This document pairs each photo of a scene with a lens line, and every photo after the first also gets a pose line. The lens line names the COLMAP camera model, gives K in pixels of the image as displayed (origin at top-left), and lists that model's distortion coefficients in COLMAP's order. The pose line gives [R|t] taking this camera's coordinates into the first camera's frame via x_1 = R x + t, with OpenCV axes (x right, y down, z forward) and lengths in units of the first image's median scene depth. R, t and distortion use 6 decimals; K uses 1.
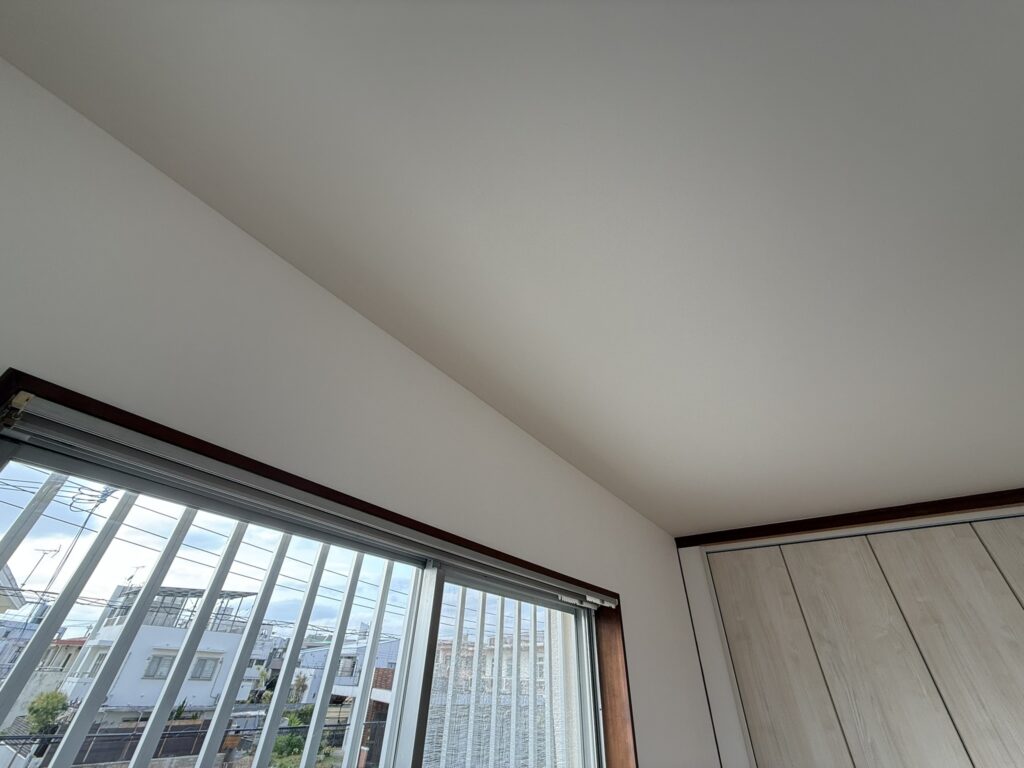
lens RADIAL K [[402.7, 0, 512.0], [0, 402.7, 384.0], [0, 0, 1]] dist [-0.000279, -0.000030]
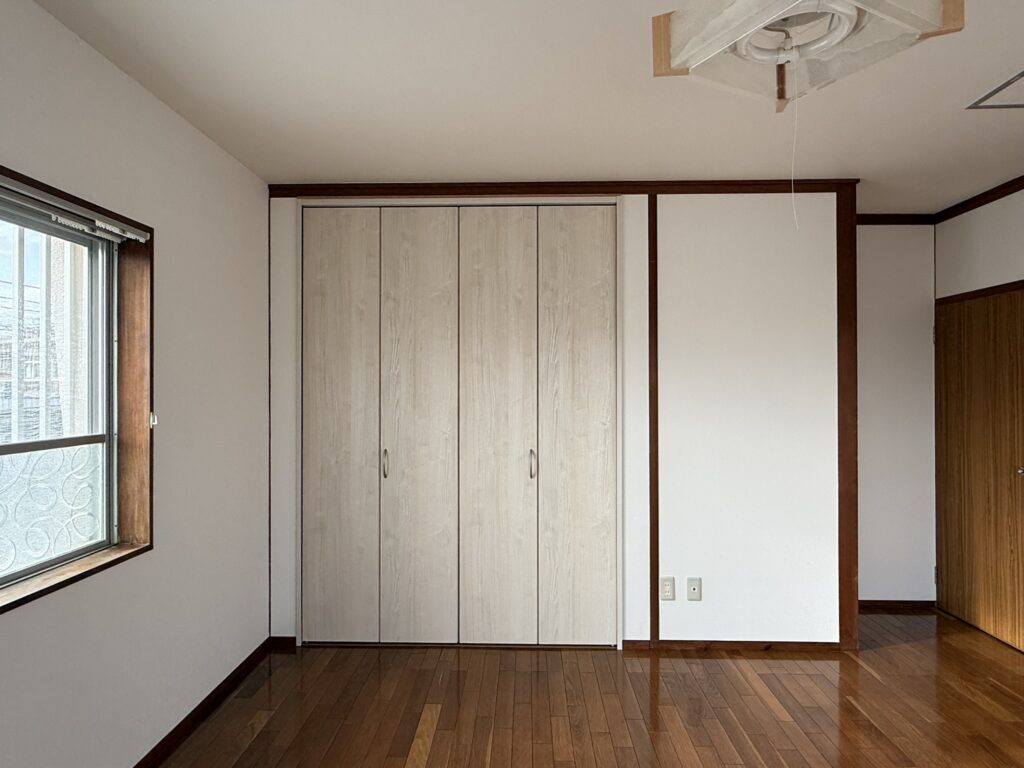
lens RADIAL K [[627.0, 0, 512.0], [0, 627.0, 384.0], [0, 0, 1]] dist [-0.002551, 0.000311]
pose [[0.823560, -0.024852, 0.566684, 0.138618], [-0.315810, 0.809786, 0.494480, -0.076944], [-0.471182, -0.586199, 0.659059, -0.357890]]
